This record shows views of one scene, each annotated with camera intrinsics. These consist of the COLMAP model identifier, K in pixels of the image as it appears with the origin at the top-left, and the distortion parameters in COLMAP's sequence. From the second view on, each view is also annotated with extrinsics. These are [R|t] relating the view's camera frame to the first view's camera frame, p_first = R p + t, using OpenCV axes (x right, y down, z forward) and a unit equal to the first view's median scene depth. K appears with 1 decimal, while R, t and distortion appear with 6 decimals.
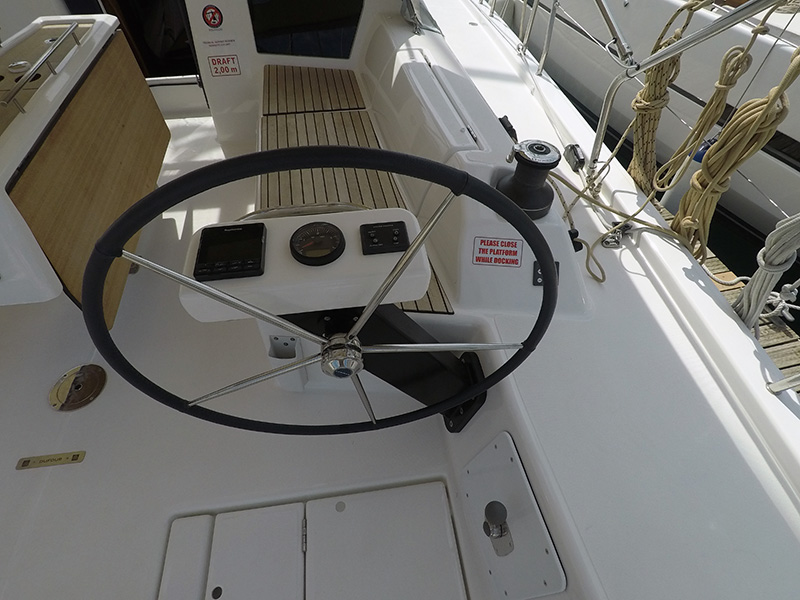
lens RADIAL K [[401.8, 0, 405.1], [0, 401.8, 299.4], [0, 0, 1]] dist [-0.005184, 0.000462]
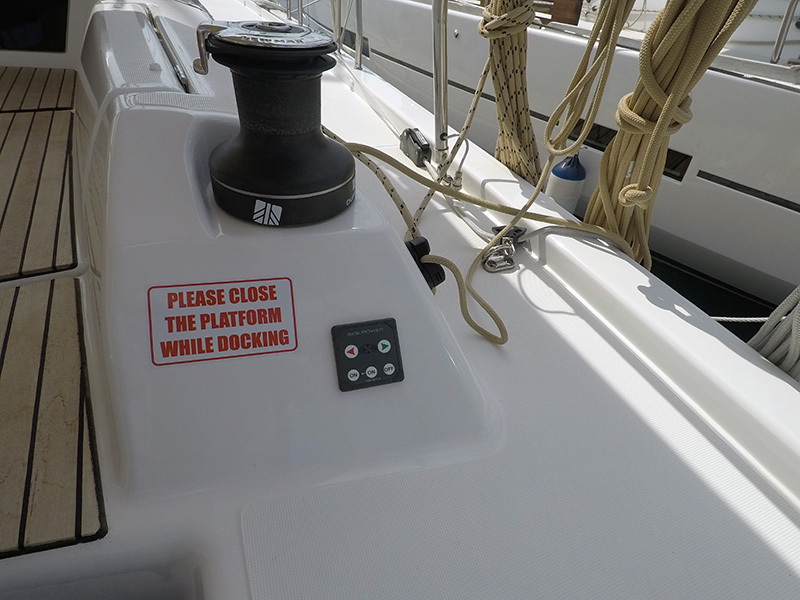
lens RADIAL K [[401.8, 0, 398.1], [0, 401.8, 300.9], [0, 0, 1]] dist [-0.005184, 0.000462]
pose [[0.958675, -0.156420, 0.237643, 0.253137], [0.189363, 0.974215, -0.122668, -0.051884], [-0.212328, 0.162600, 0.963576, 0.527577]]
